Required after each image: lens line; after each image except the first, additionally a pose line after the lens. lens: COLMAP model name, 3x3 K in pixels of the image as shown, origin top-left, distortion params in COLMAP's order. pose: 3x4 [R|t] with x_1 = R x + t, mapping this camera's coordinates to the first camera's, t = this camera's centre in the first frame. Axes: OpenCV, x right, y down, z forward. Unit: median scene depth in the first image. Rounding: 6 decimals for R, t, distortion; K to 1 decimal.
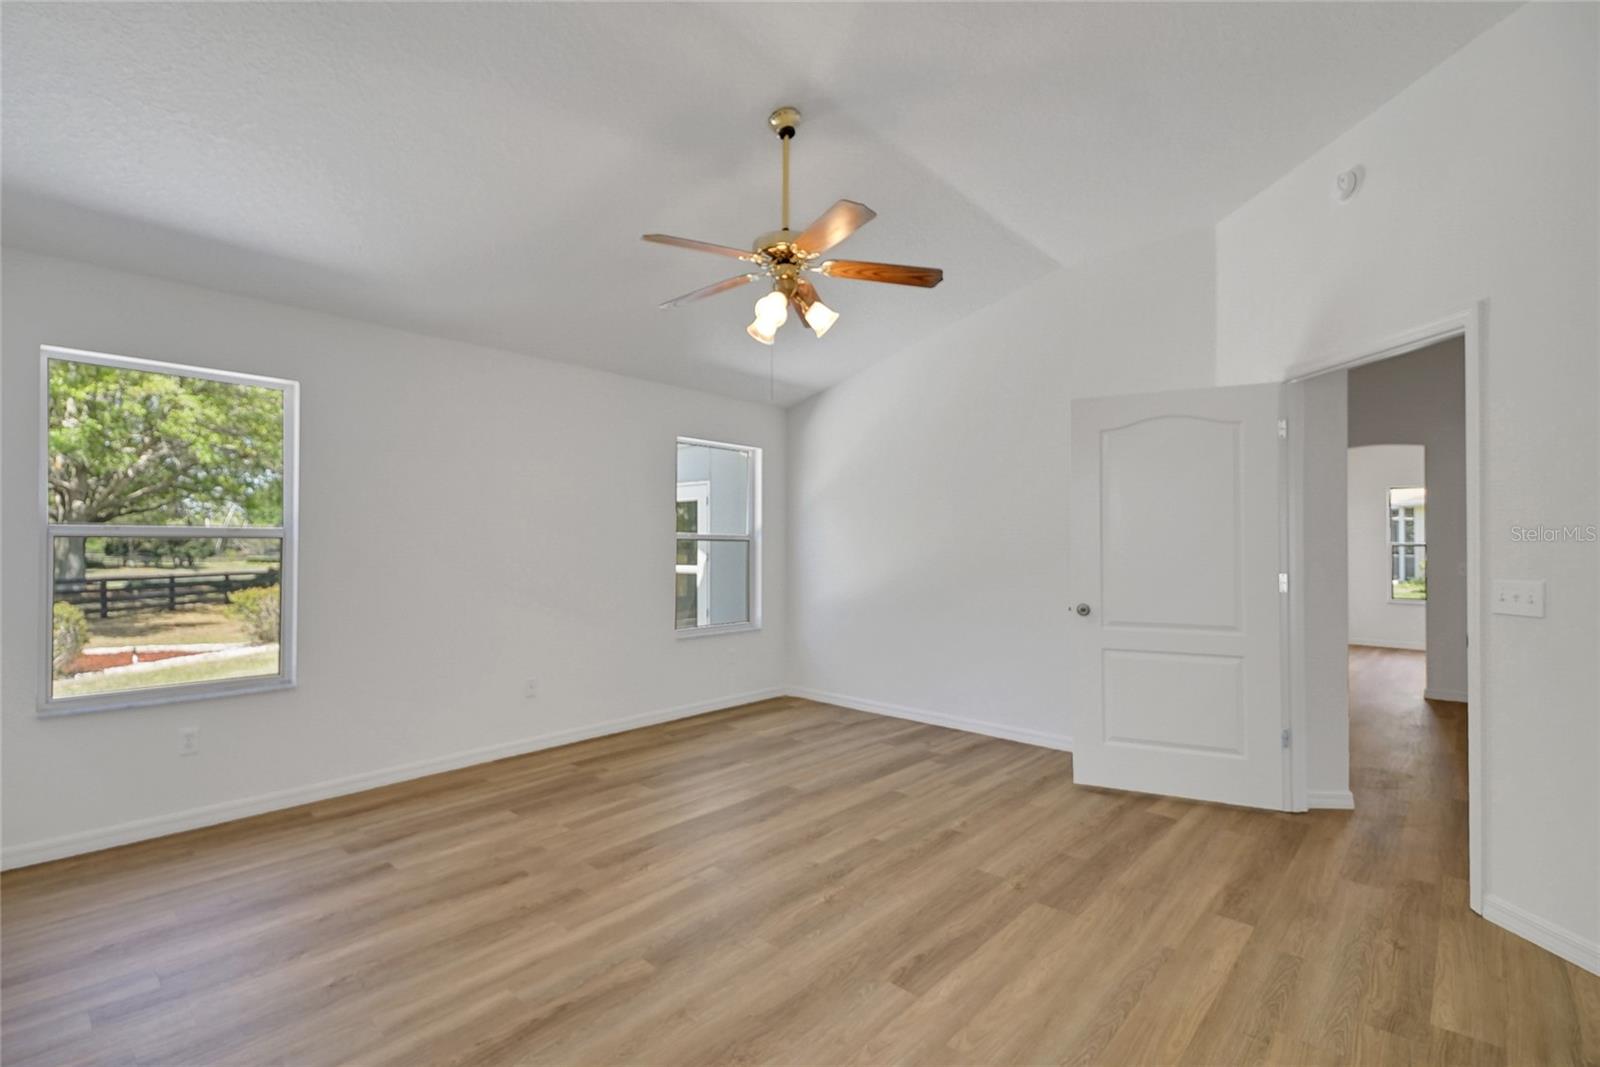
lens RADIAL K [[712.5, 0, 780.0], [0, 712.5, 515.3], [0, 0, 1]] dist [0.055216, -0.025826]
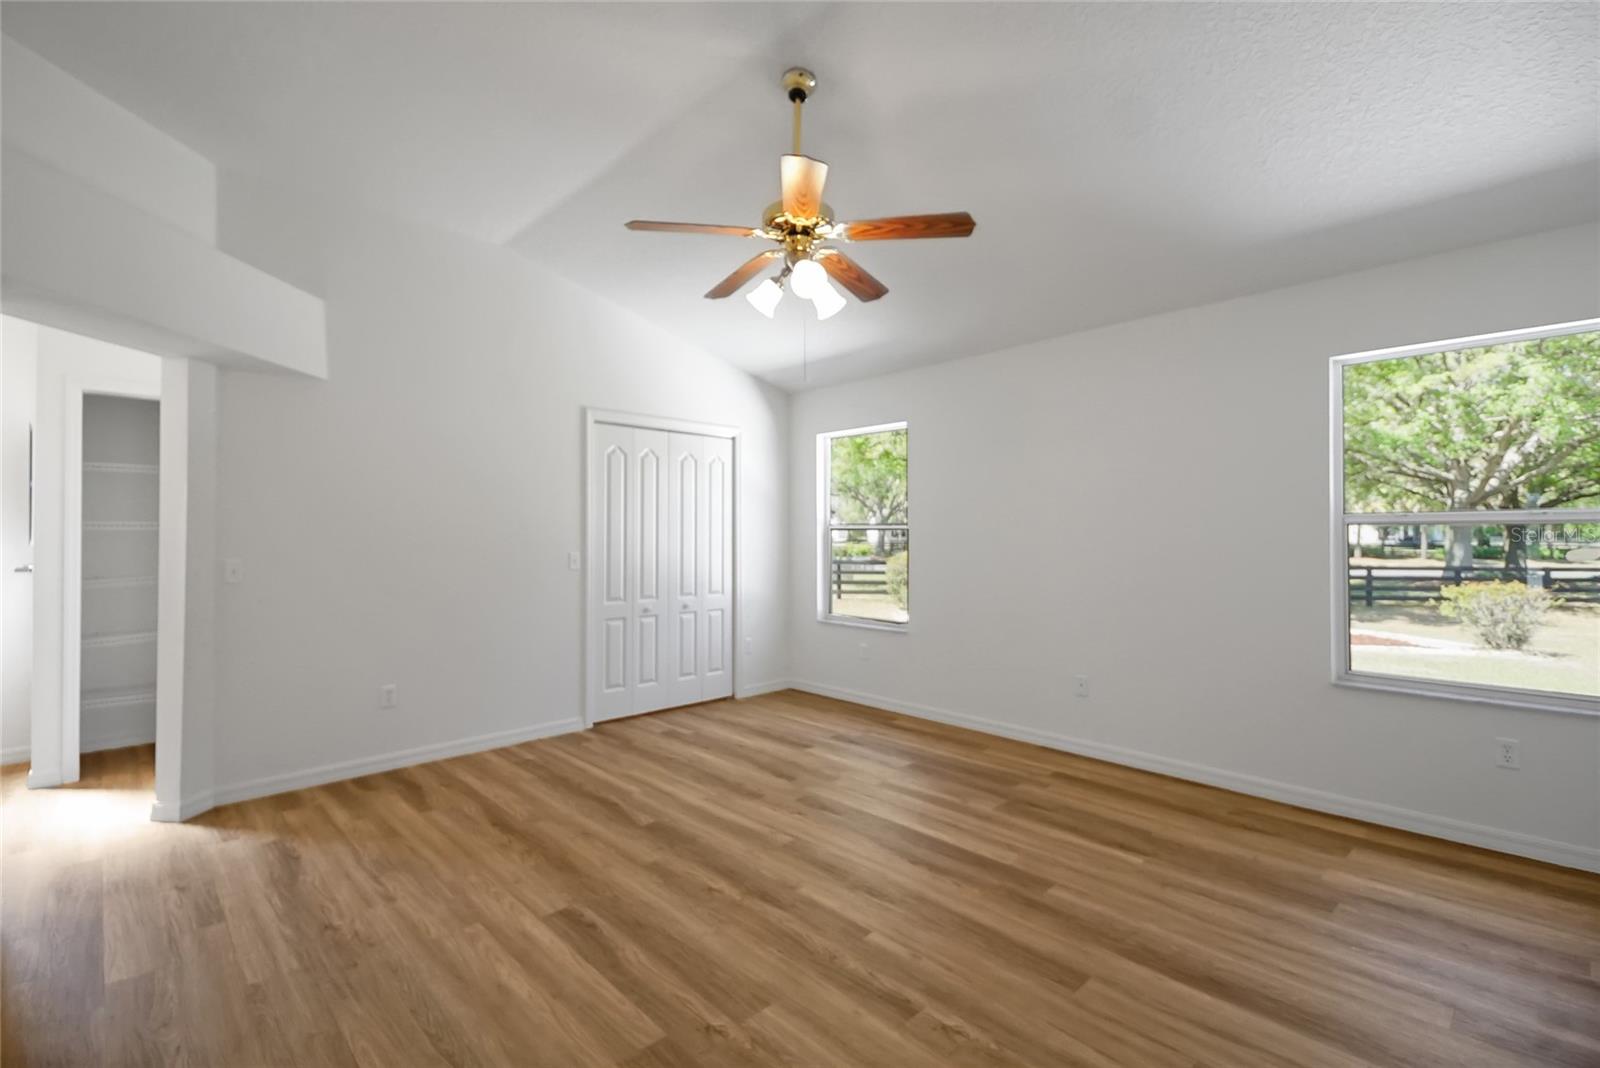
lens RADIAL K [[712.5, 0, 780.0], [0, 712.5, 515.8], [0, 0, 1]] dist [0.055216, -0.025826]
pose [[-0.065635, -0.030323, -0.997383, 0.950758], [0.046155, 0.998376, -0.033390, 0.049798], [0.996776, -0.048225, -0.064128, 1.048304]]
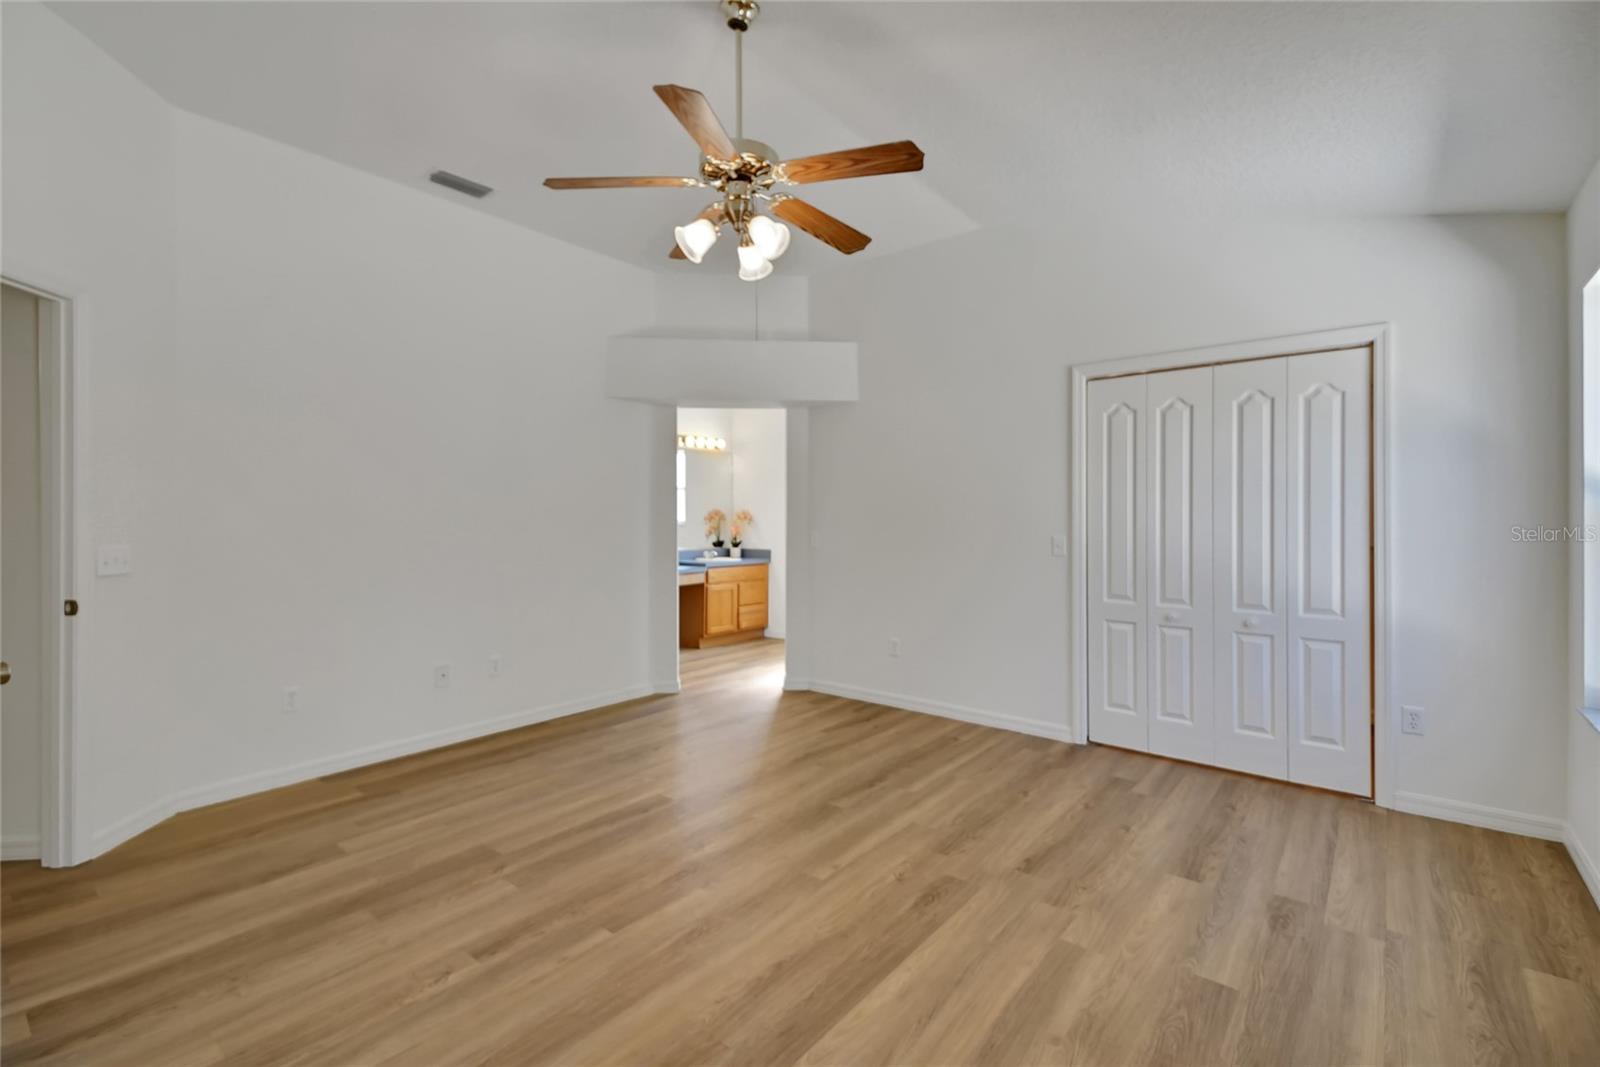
lens RADIAL K [[725.4, 0, 775.9], [0, 725.4, 513.4], [0, 0, 1]] dist [0.054723, -0.027476]
pose [[-0.998551, -0.000857, -0.053799, 0.012260], [0.001753, 0.998823, -0.048463, 0.081567], [0.053778, -0.048487, -0.997375, 1.875112]]
